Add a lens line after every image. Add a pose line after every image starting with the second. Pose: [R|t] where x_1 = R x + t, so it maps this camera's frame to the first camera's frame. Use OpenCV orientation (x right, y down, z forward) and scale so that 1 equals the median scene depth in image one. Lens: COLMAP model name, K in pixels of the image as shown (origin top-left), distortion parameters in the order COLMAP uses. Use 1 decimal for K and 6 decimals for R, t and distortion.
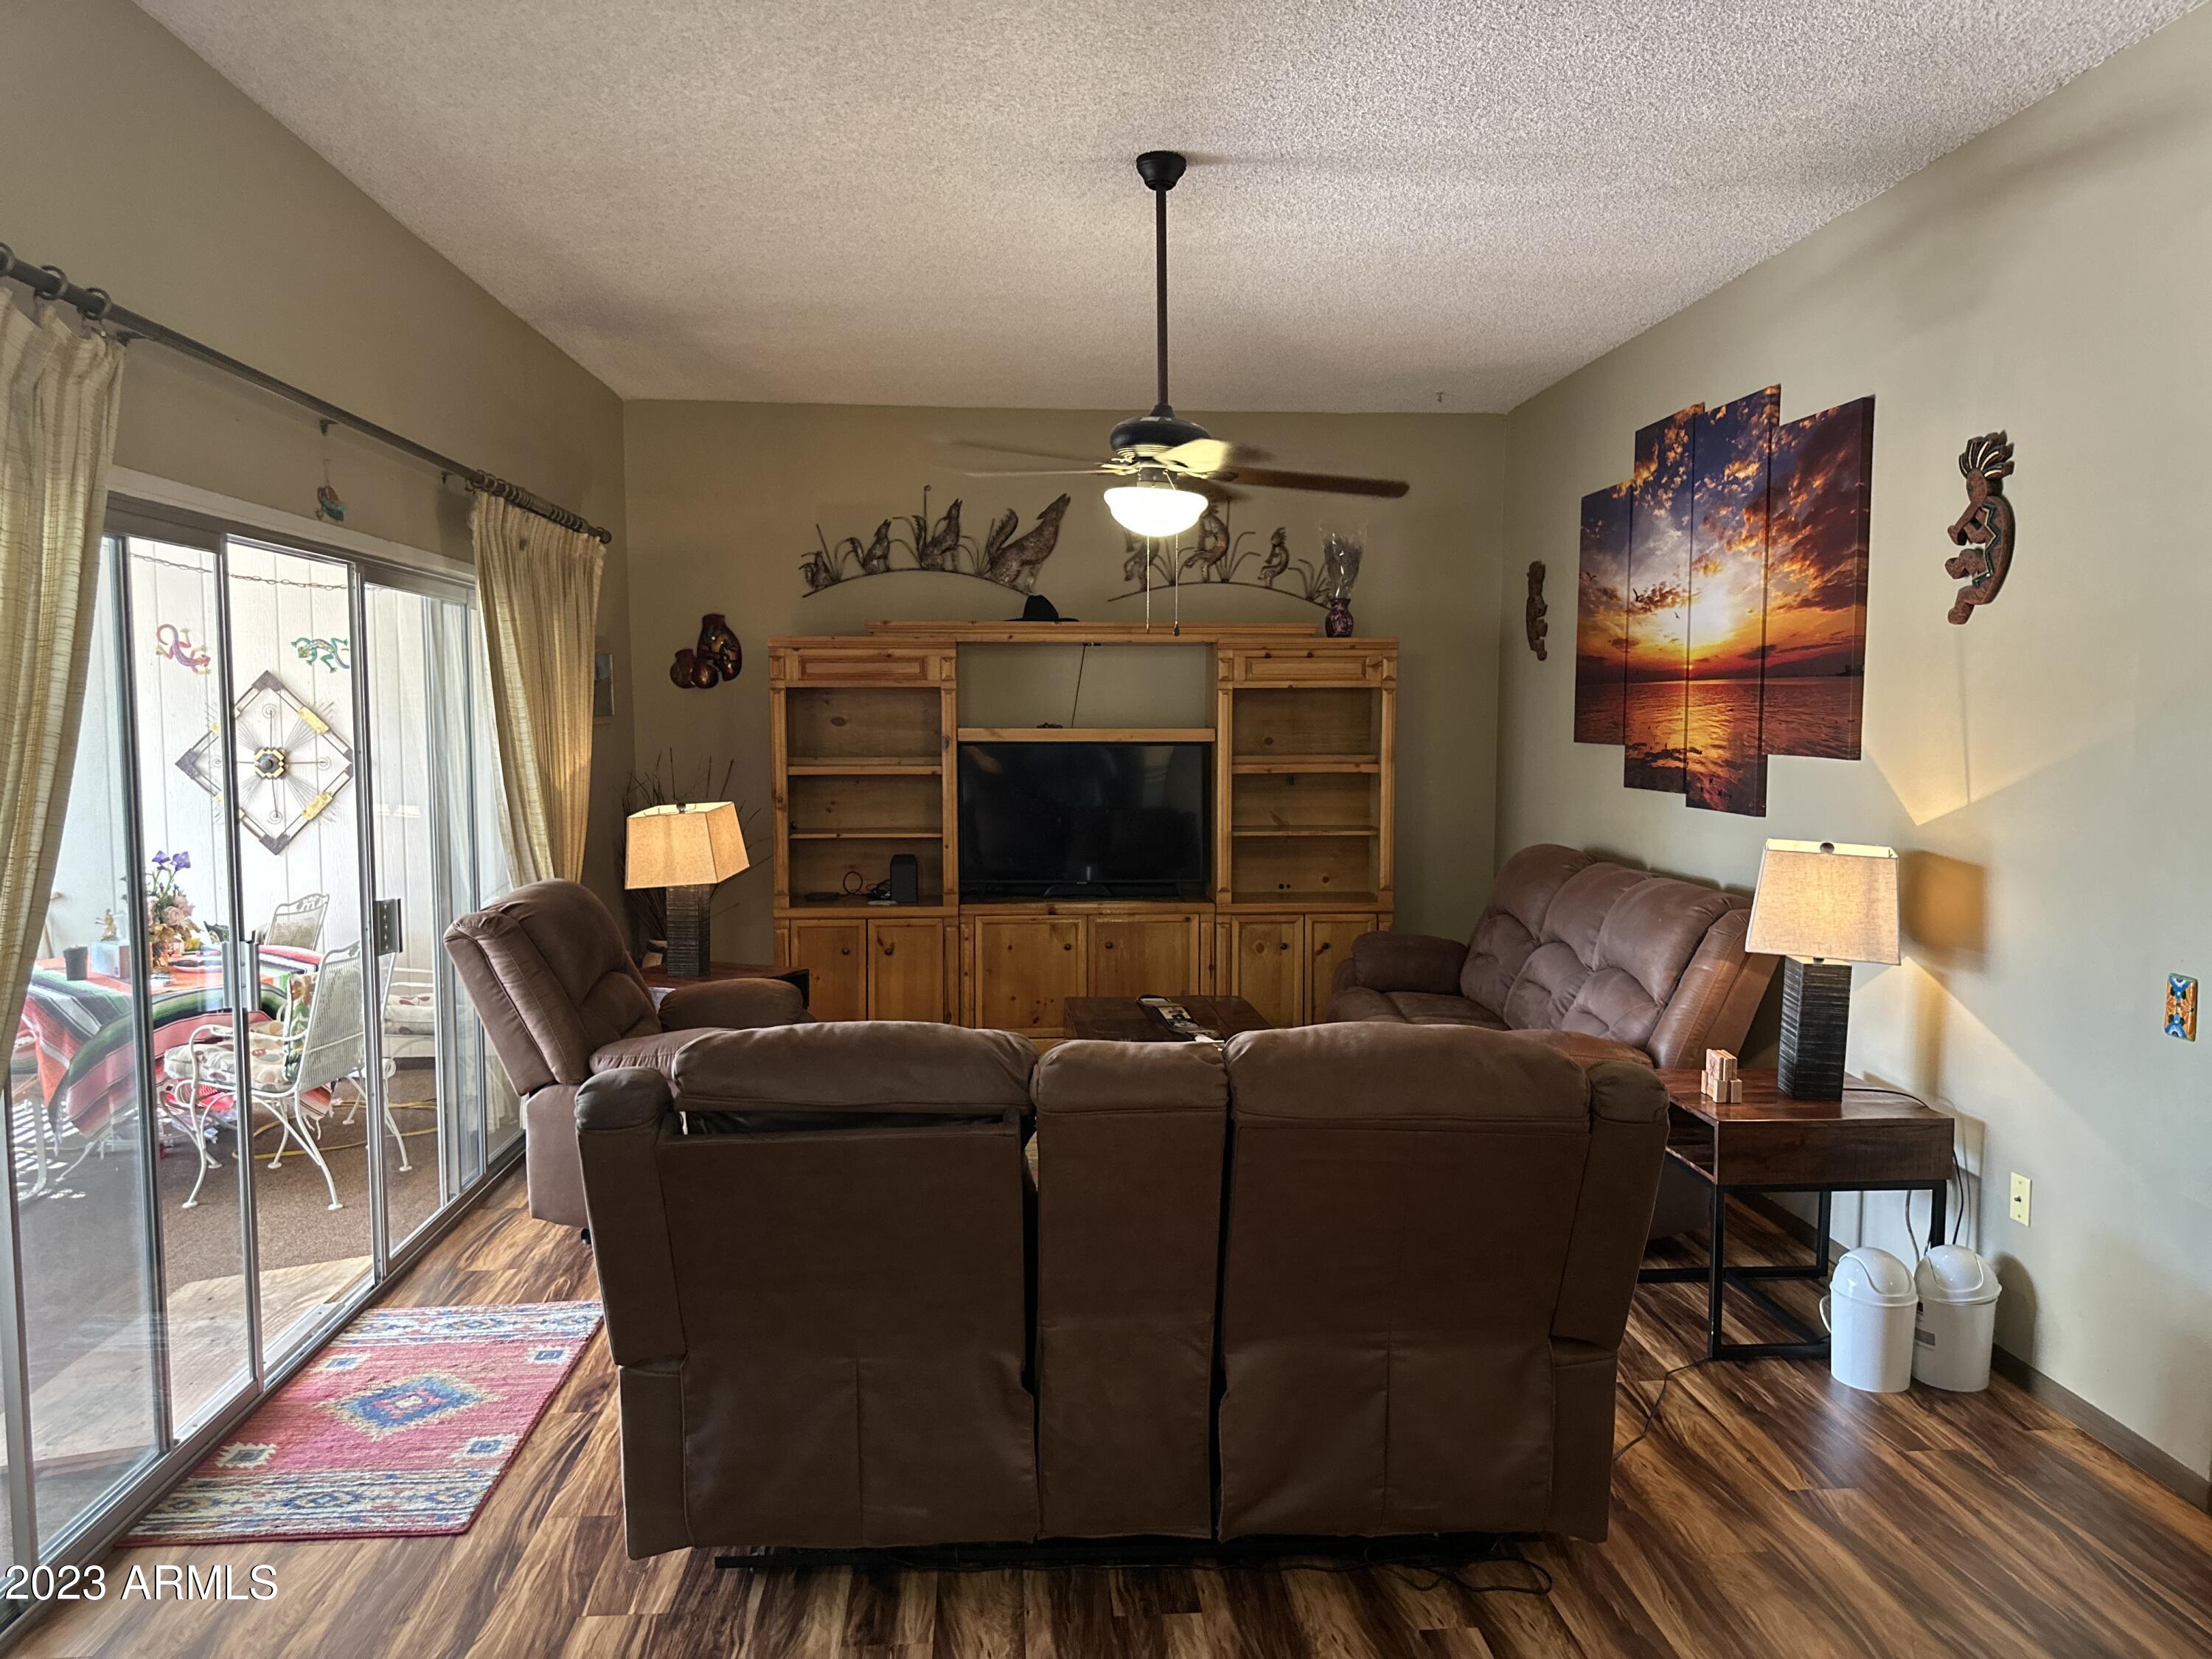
lens RADIAL K [[1544.7, 0, 1115.3], [0, 1544.7, 846.6], [0, 0, 1]] dist [0.135159, -0.201093]
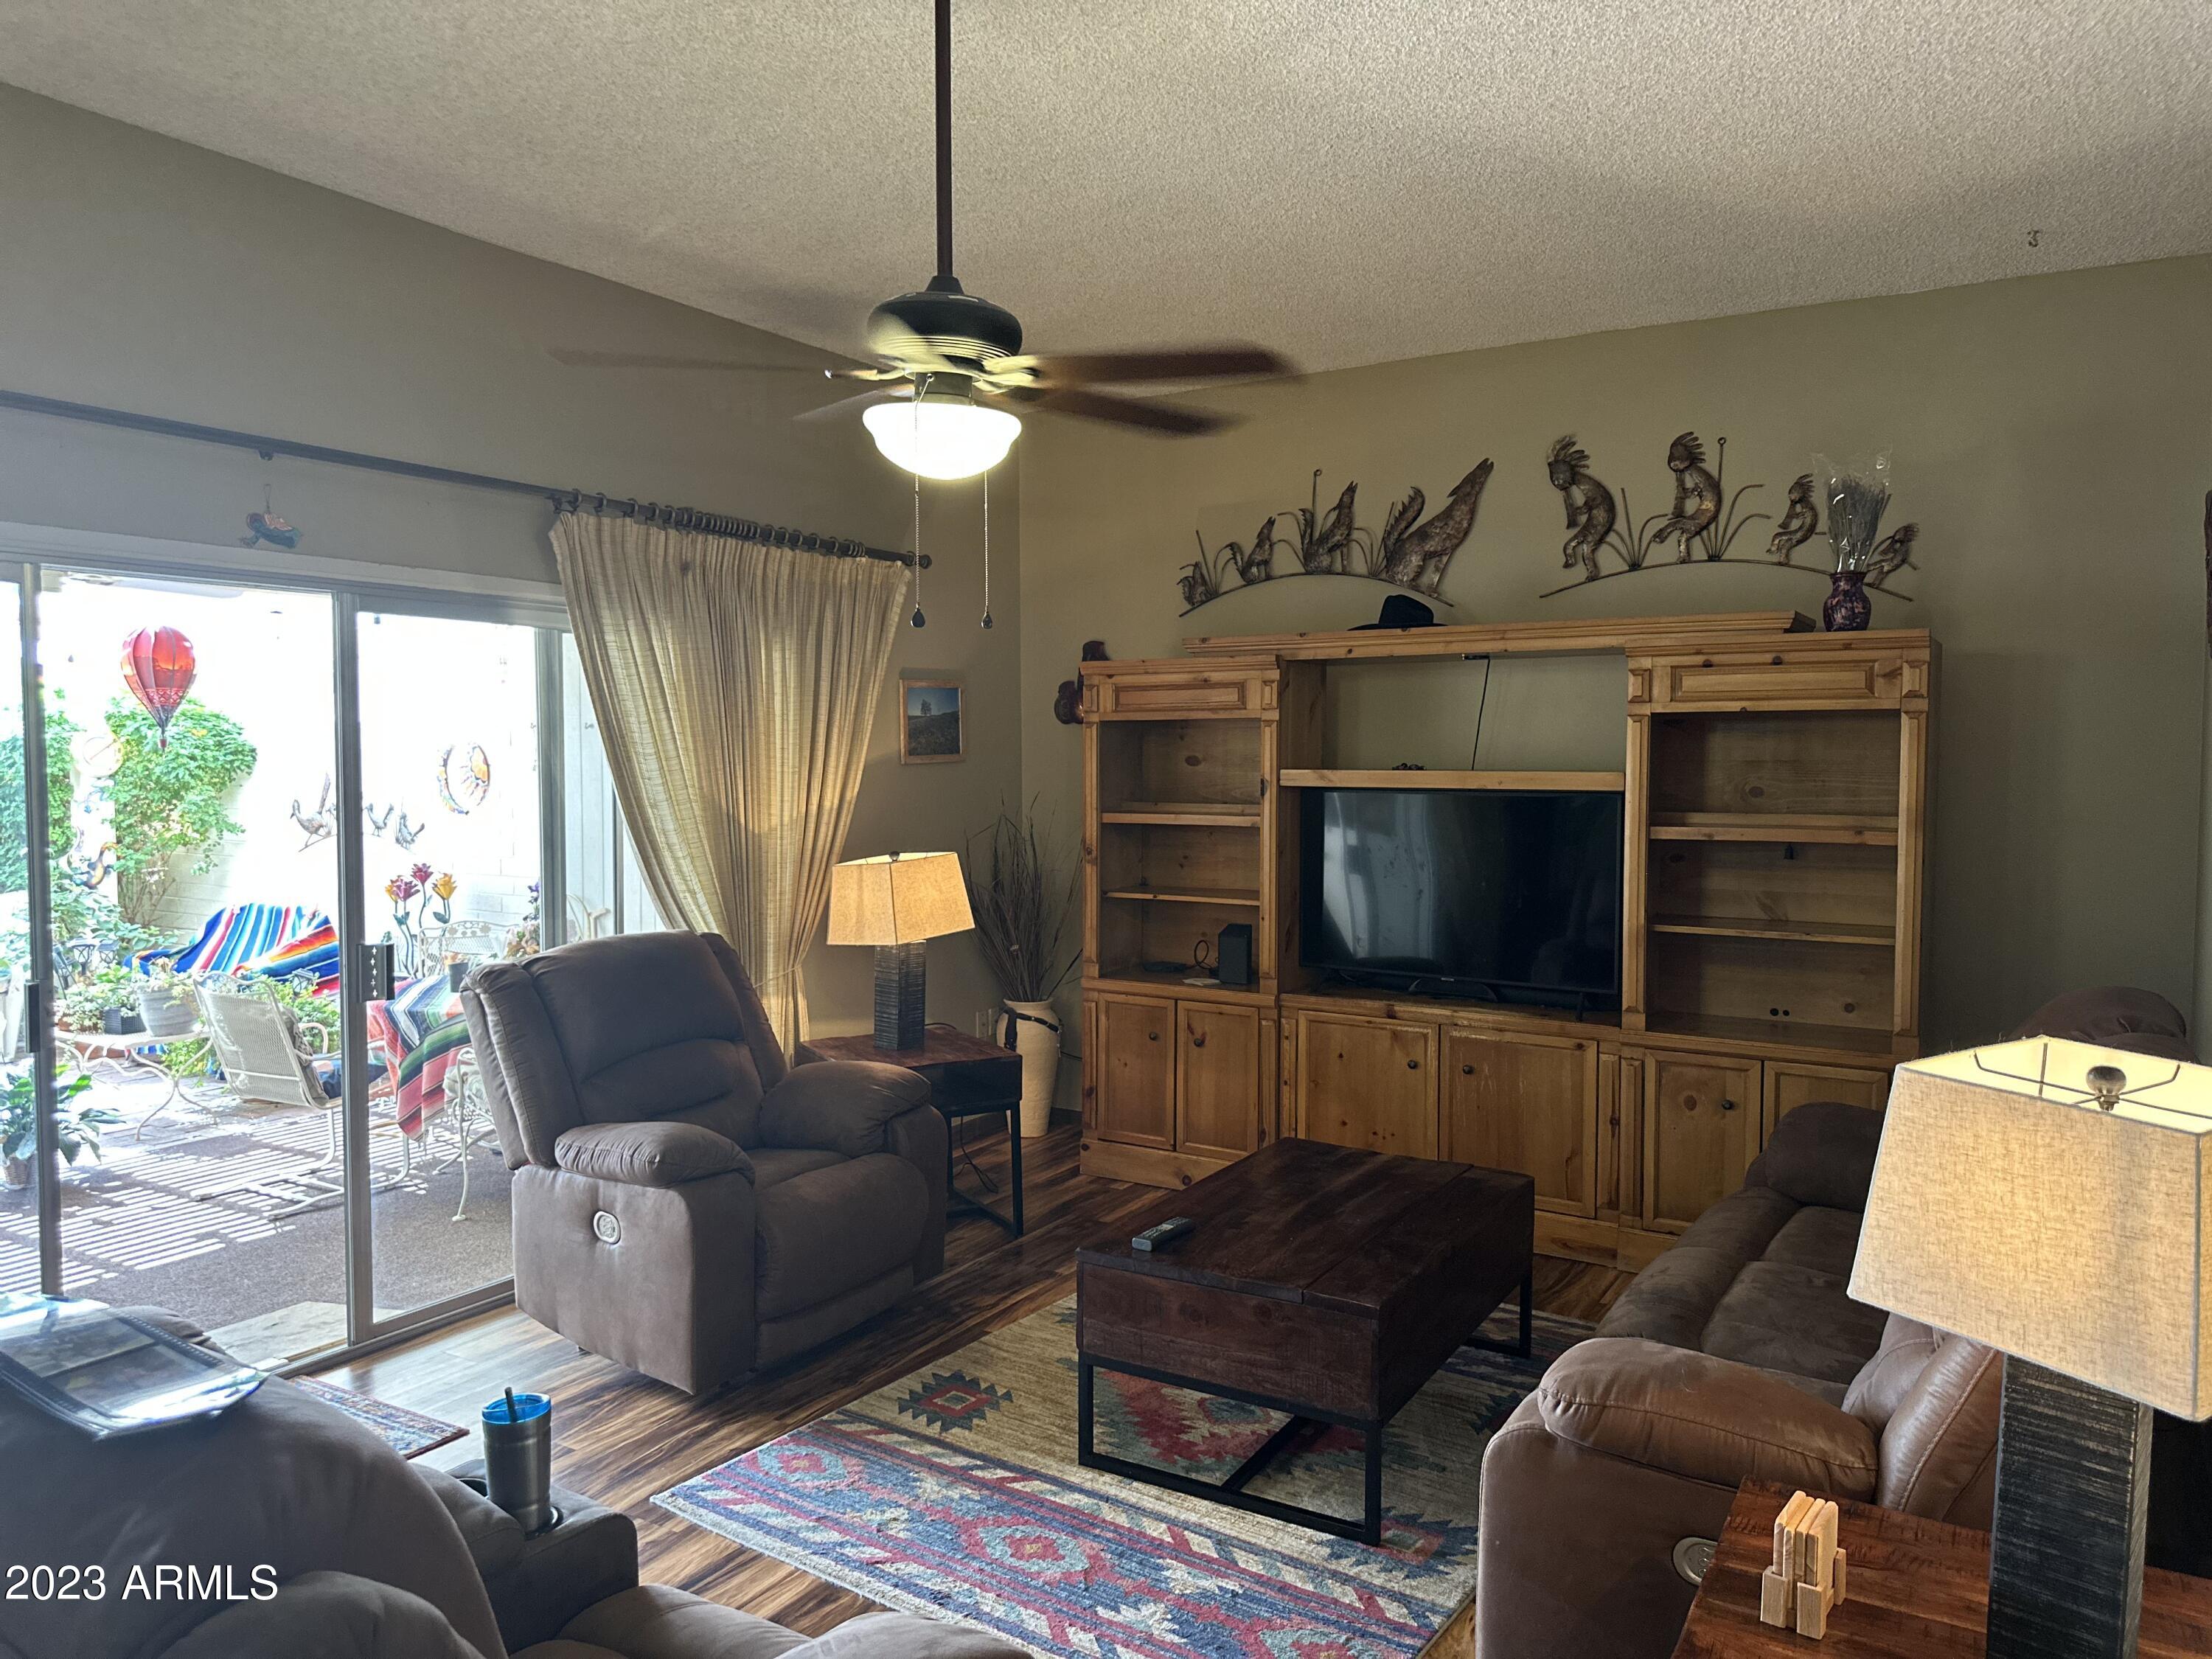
lens RADIAL K [[1537.0, 0, 1107.6], [0, 1537.0, 839.9], [0, 0, 1]] dist [0.103394, -0.158094]
pose [[0.802225, 0.035667, -0.595955, 0.287747], [-0.054337, 0.998433, -0.013389, -0.024611], [0.594544, 0.043124, 0.802906, 0.310752]]
